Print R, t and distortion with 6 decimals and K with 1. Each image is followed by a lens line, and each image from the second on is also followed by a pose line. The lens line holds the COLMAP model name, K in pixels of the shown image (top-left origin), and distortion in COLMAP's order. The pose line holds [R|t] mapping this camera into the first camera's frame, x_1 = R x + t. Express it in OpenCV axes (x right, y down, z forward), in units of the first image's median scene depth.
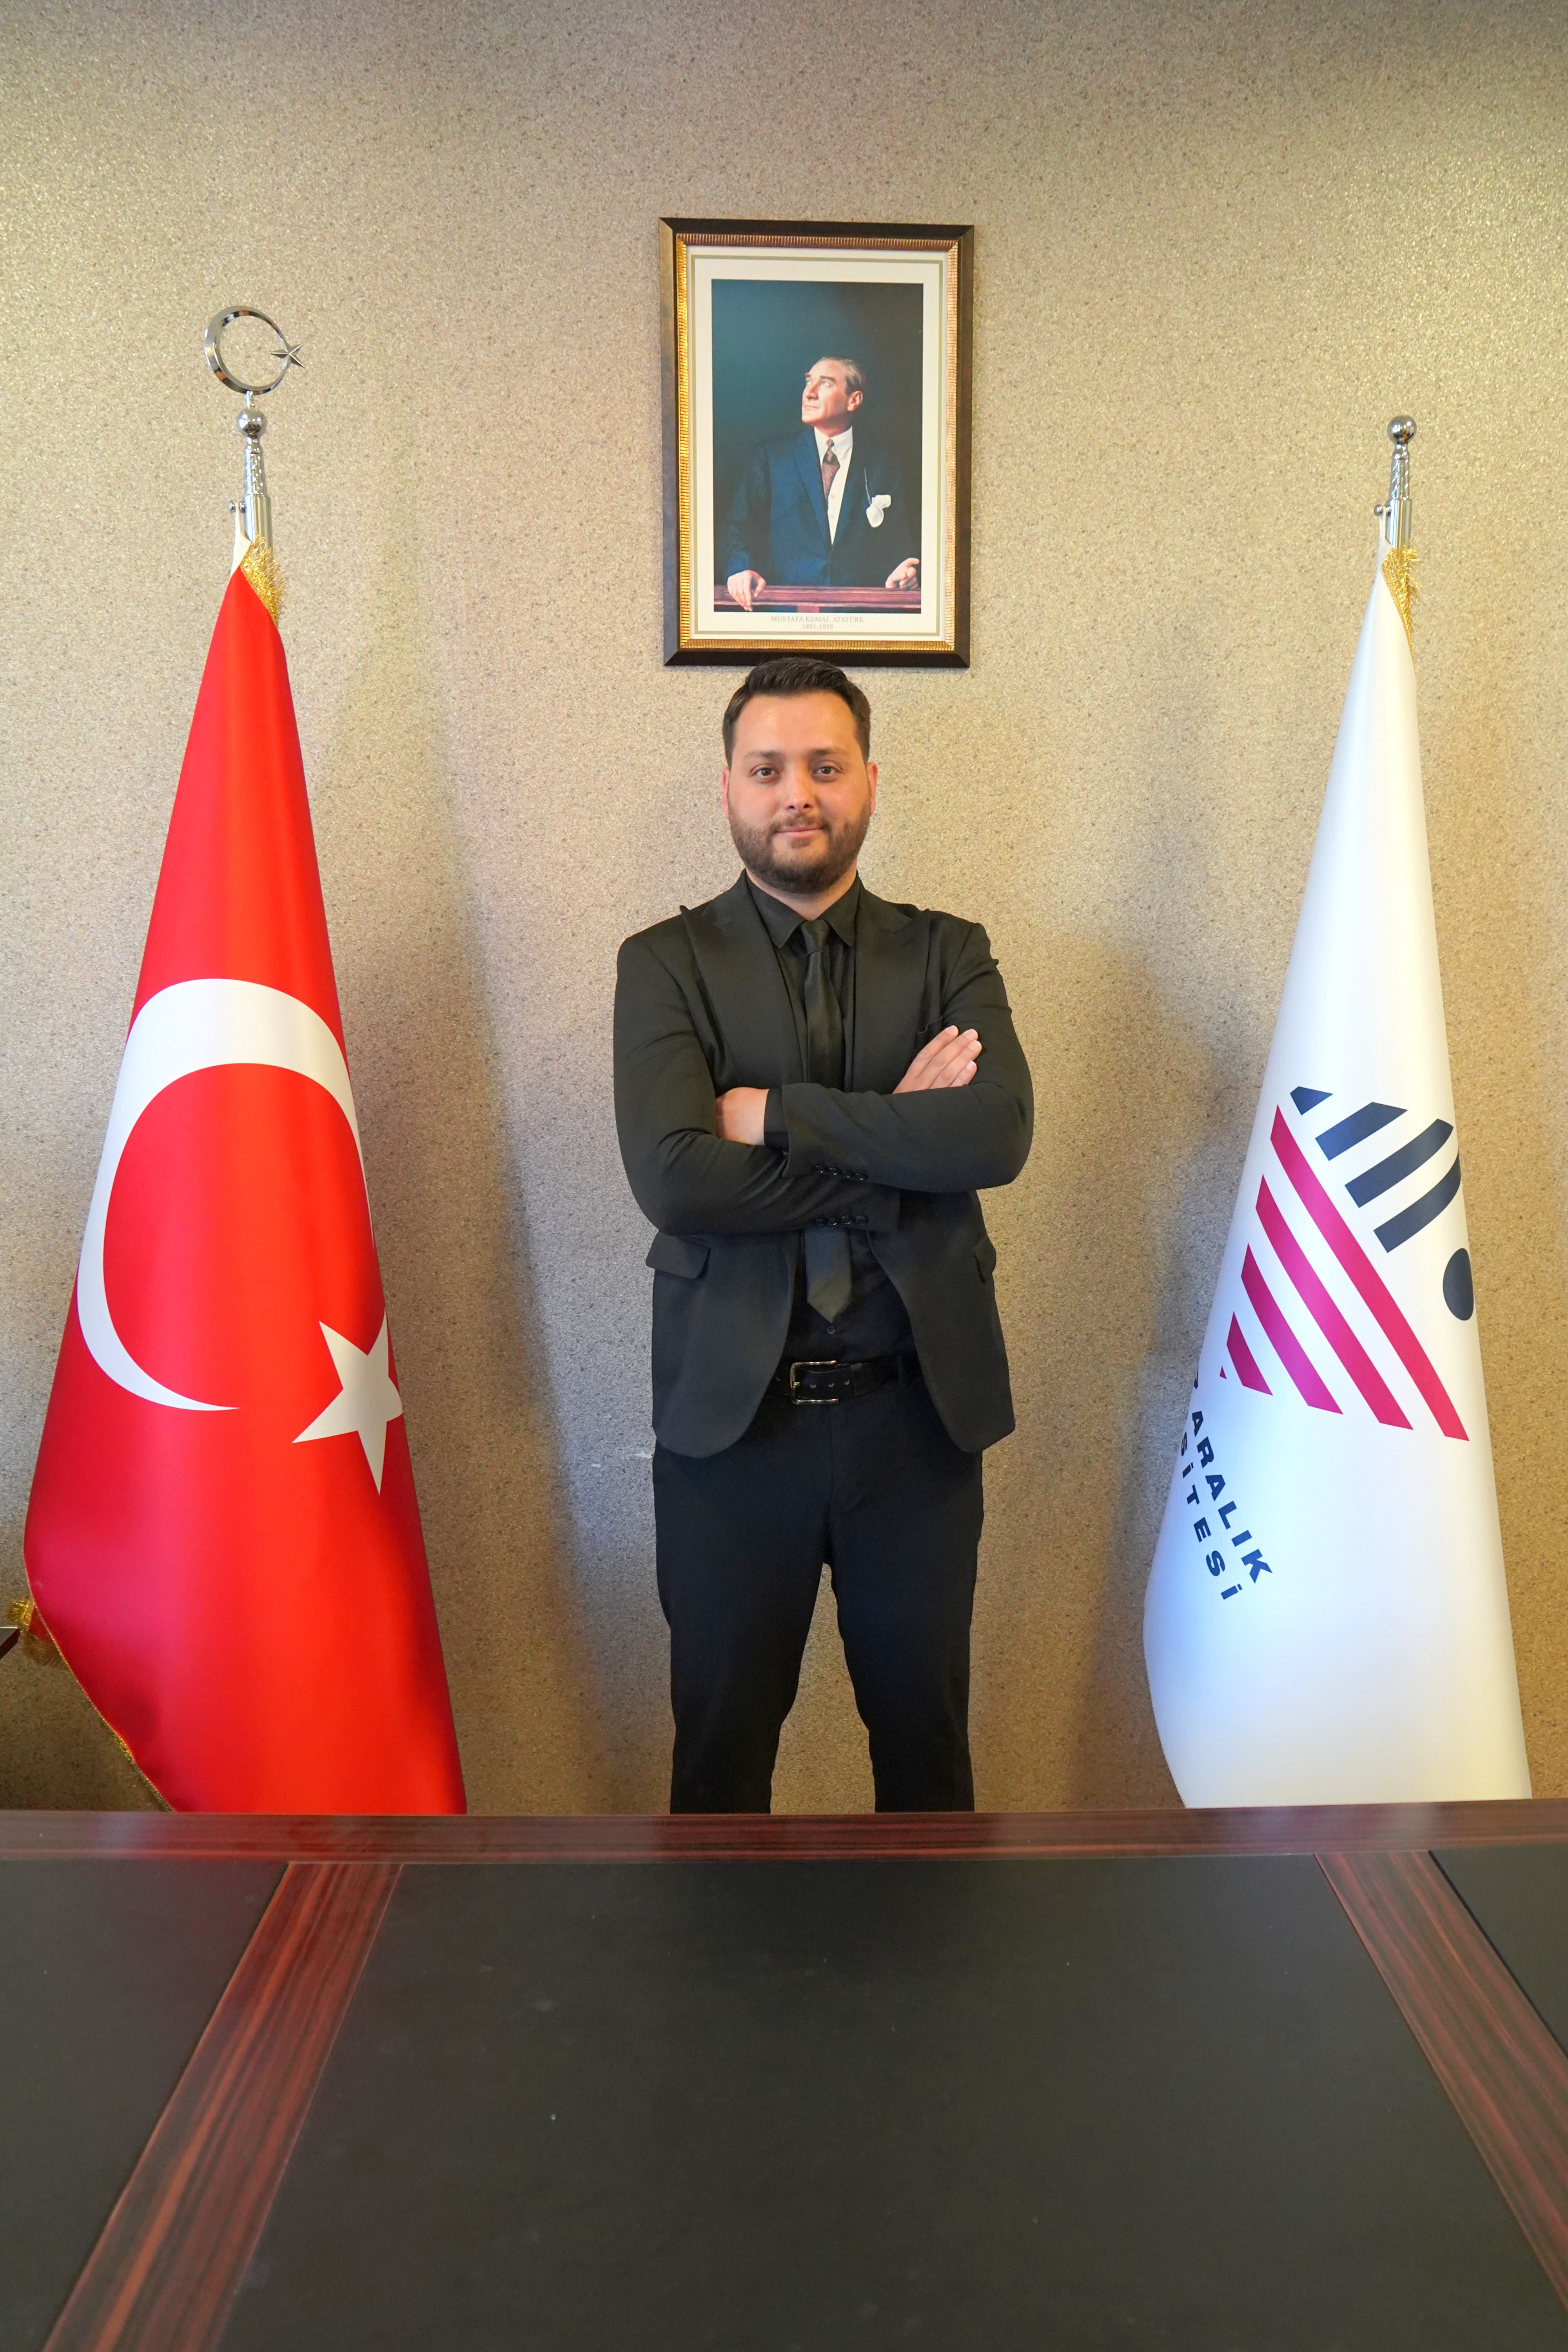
lens RADIAL K [[2182.3, 0, 812.8], [0, 2182.3, 1185.2], [0, 0, 1]] dist [0.027405, 0.006269]
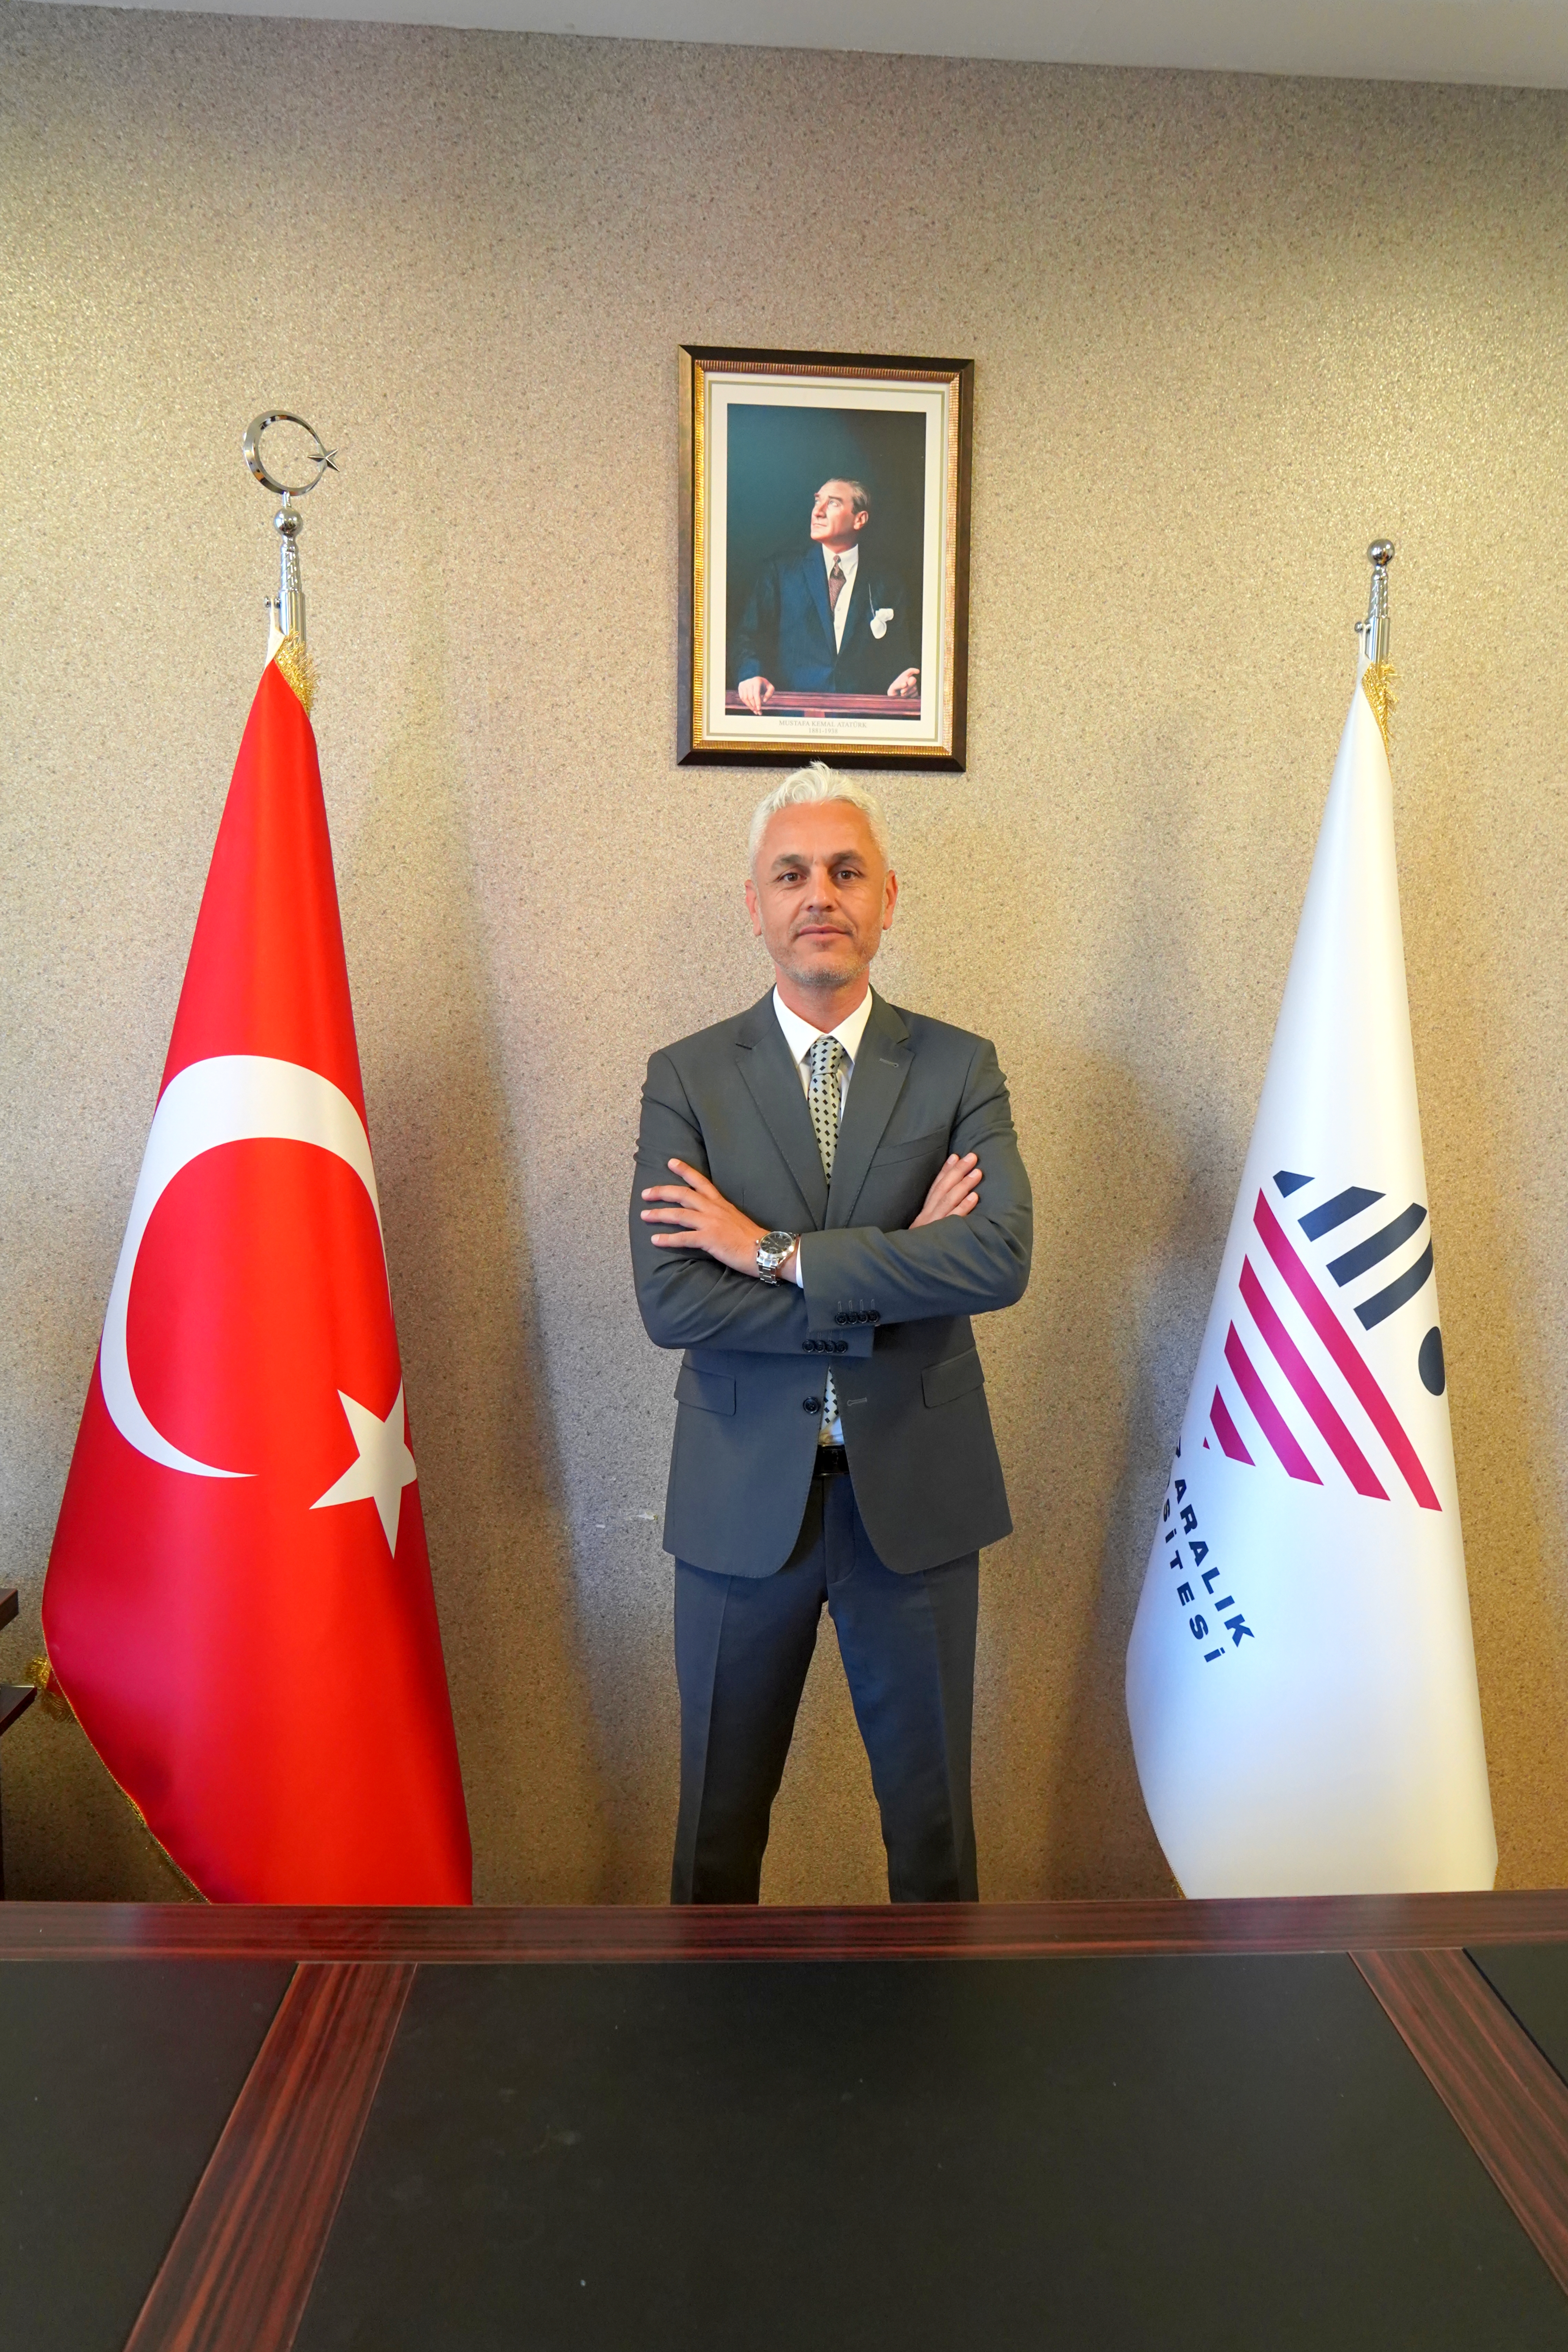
lens RADIAL K [[1880.5, 0, 809.8], [0, 1880.5, 1186.2], [0, 0, 1]] dist [0.015151, 0.016814]
pose [[0.999620, 0.010141, 0.025626, -0.025612], [-0.009289, 0.999406, -0.033175, -0.005364], [-0.025947, 0.032924, 0.999121, 0.100117]]
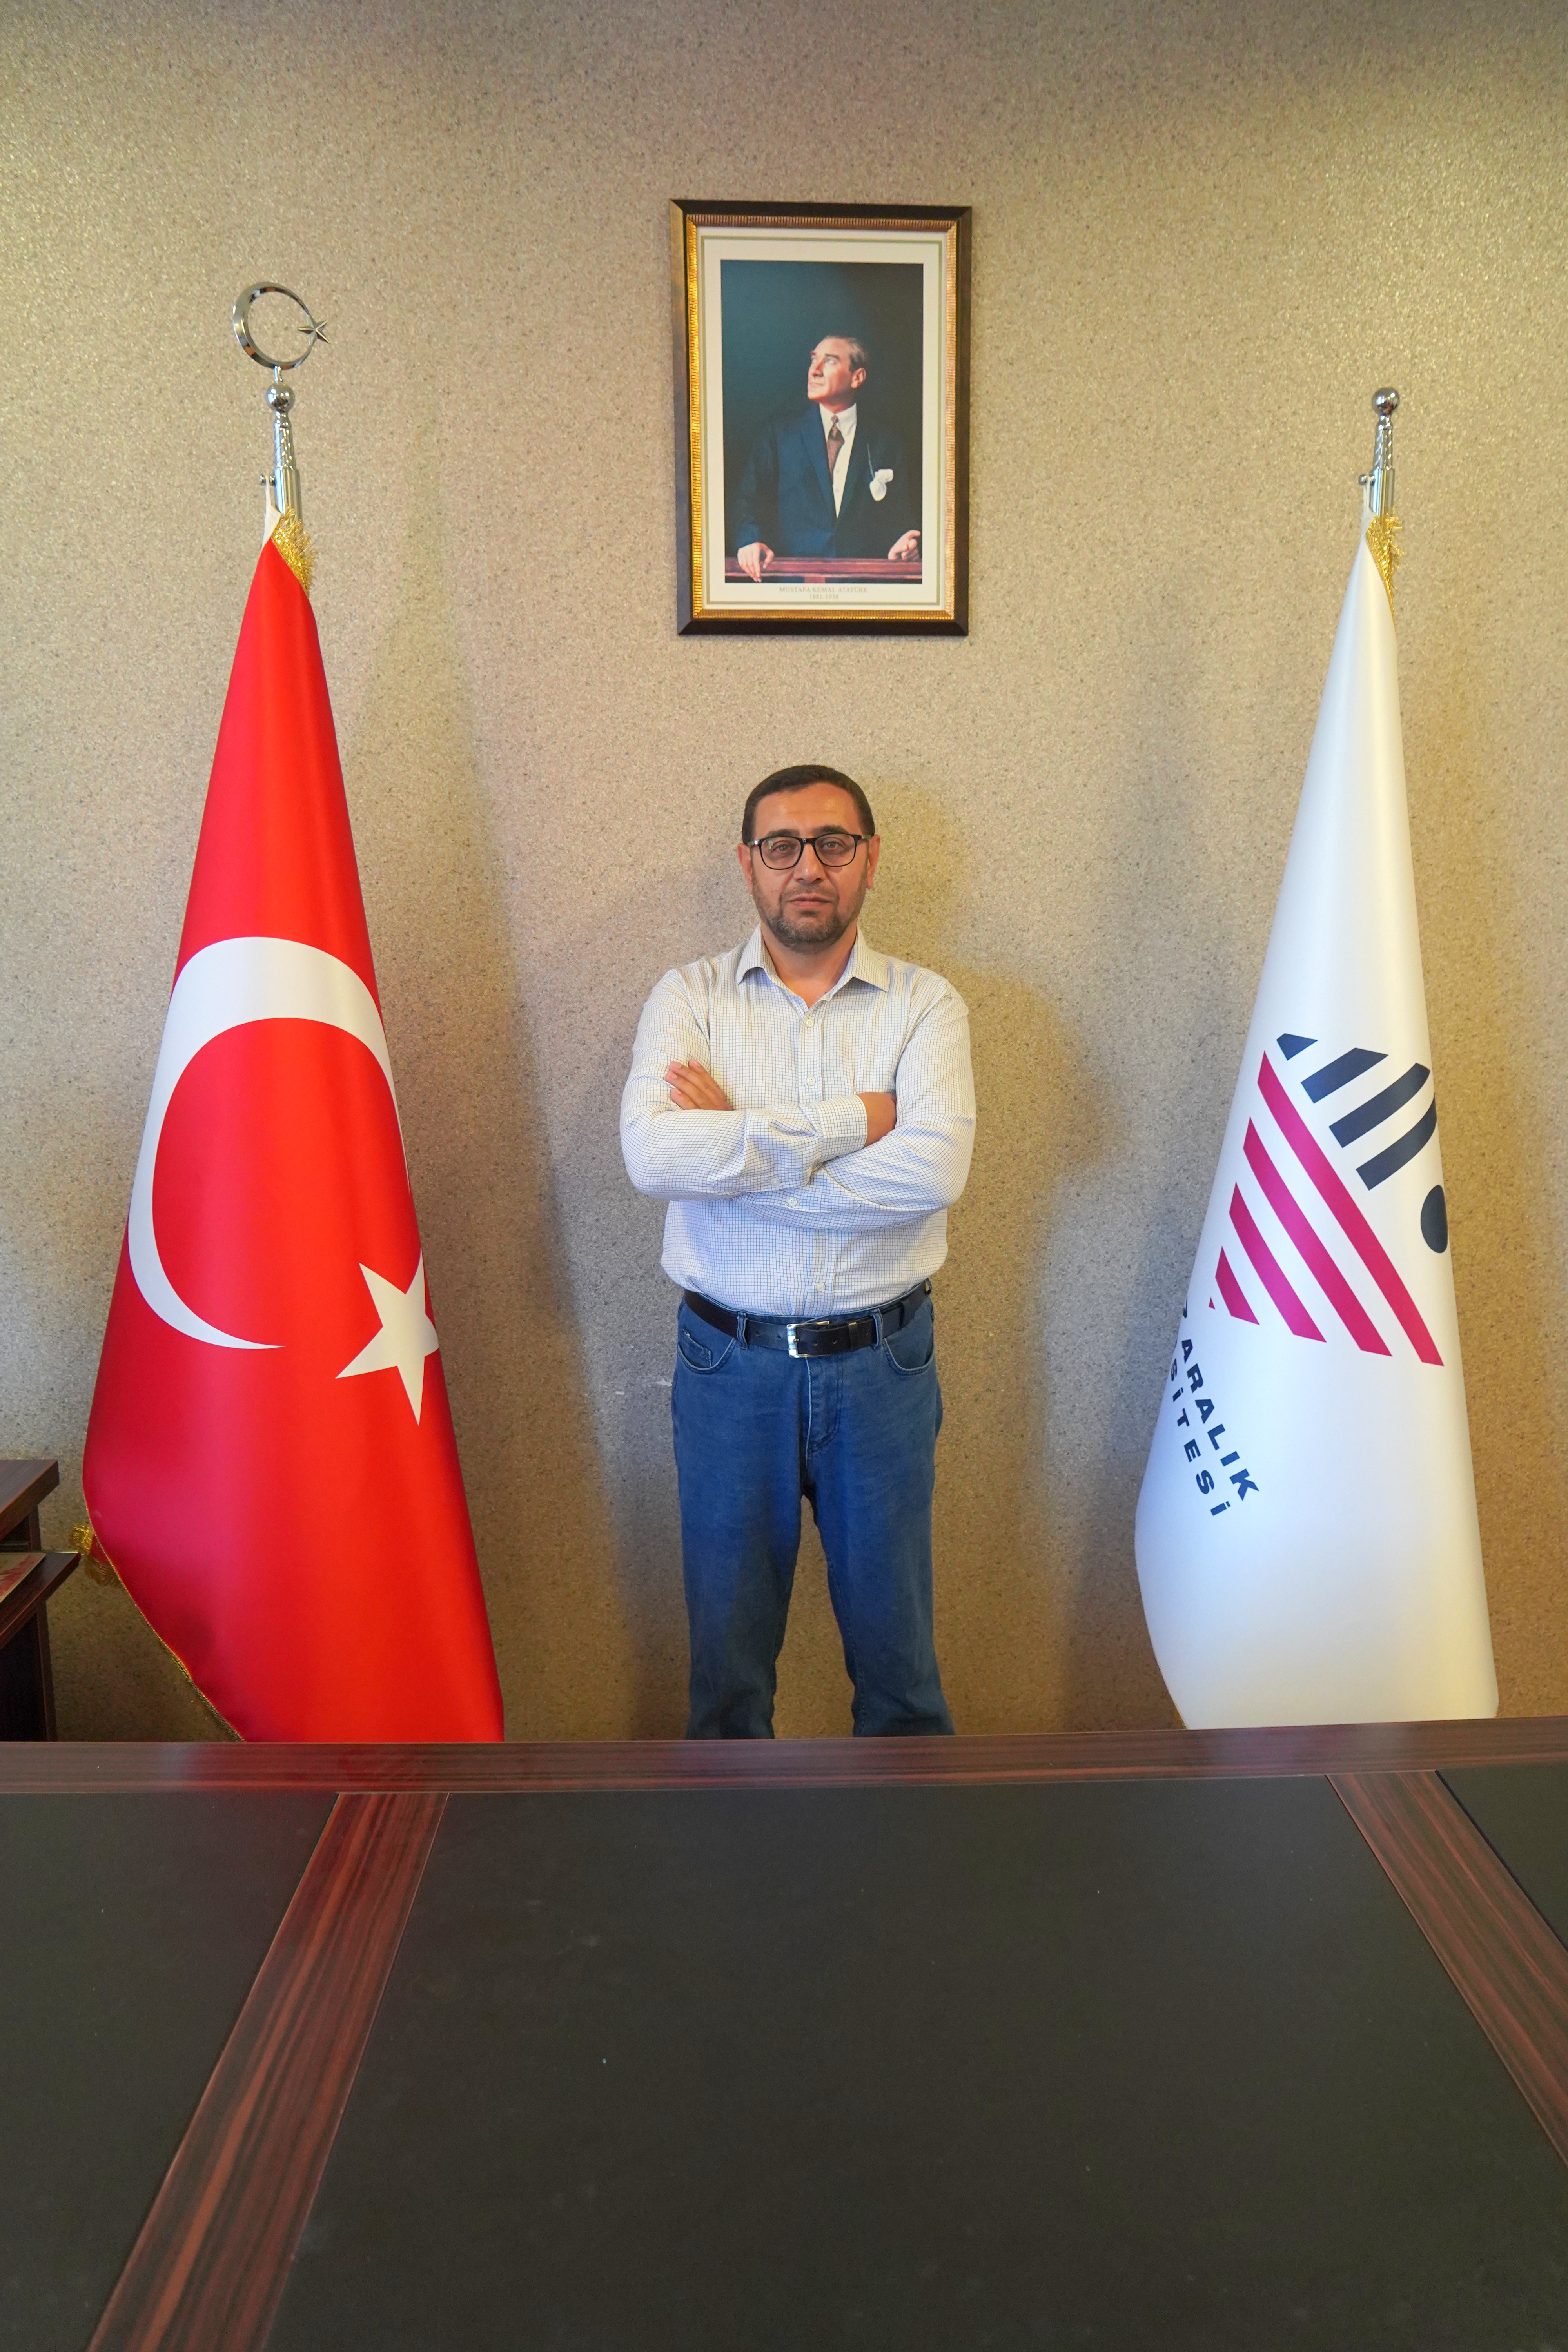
lens RADIAL K [[1933.1, 0, 809.0], [0, 1933.1, 1186.3], [0, 0, 1]] dist [0.017521, 0.014060]
pose [[0.999936, -0.007382, 0.008545, -0.015128], [0.007081, 0.999374, 0.034676, -0.005087], [-0.008795, -0.034613, 0.999362, 0.062384]]
